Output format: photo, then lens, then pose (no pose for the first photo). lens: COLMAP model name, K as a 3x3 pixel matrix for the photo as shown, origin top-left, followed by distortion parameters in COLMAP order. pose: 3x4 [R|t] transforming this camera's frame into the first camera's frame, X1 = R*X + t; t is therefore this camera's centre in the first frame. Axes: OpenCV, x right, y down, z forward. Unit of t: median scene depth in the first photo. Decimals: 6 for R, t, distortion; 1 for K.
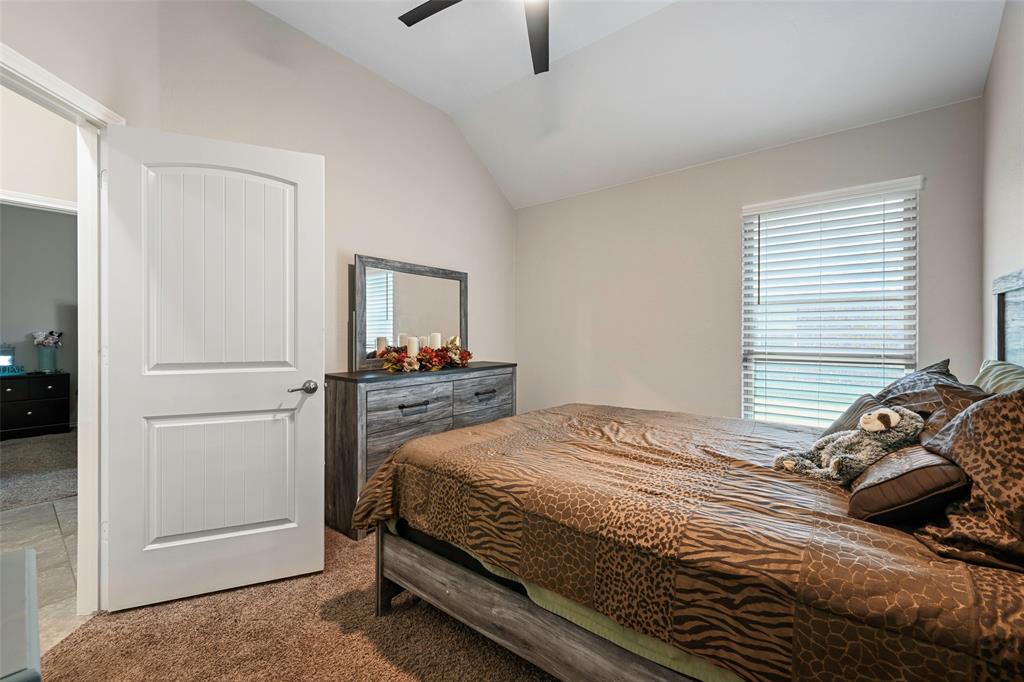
lens RADIAL K [[406.5, 0, 512.0], [0, 406.5, 339.4], [0, 0, 1]] dist [0.001543, 0.000090]
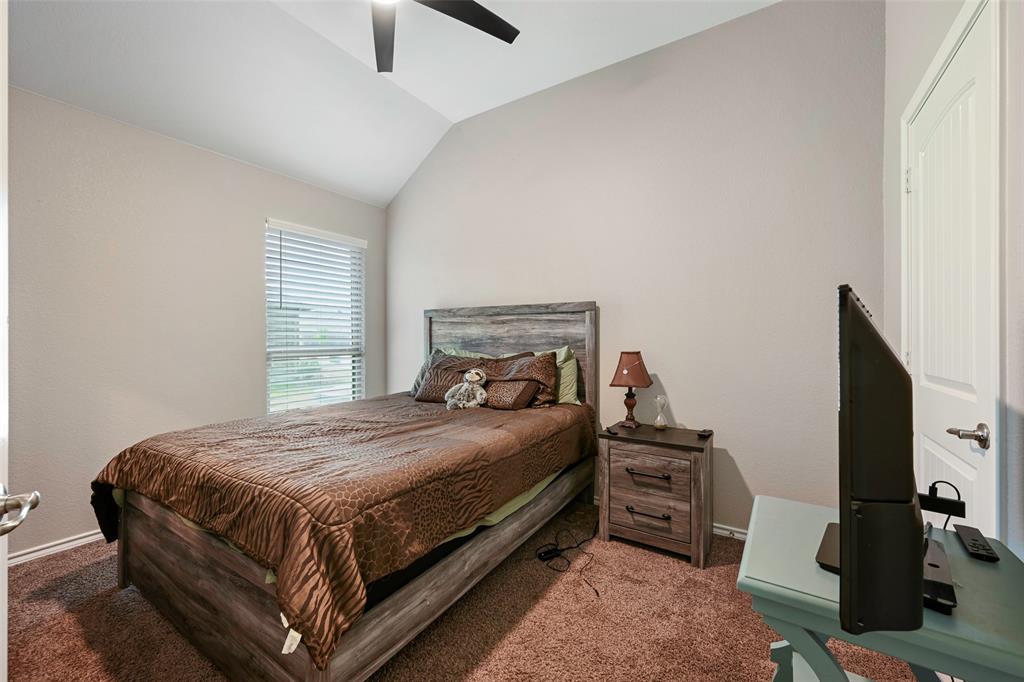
lens RADIAL K [[406.5, 0, 516.7], [0, 406.5, 337.8], [0, 0, 1]] dist [0.001543, 0.000090]
pose [[-0.099660, -0.007038, 0.994997, -1.248104], [0.011361, 0.999902, 0.008210, -0.017703], [-0.994957, 0.012122, -0.099570, 0.963787]]
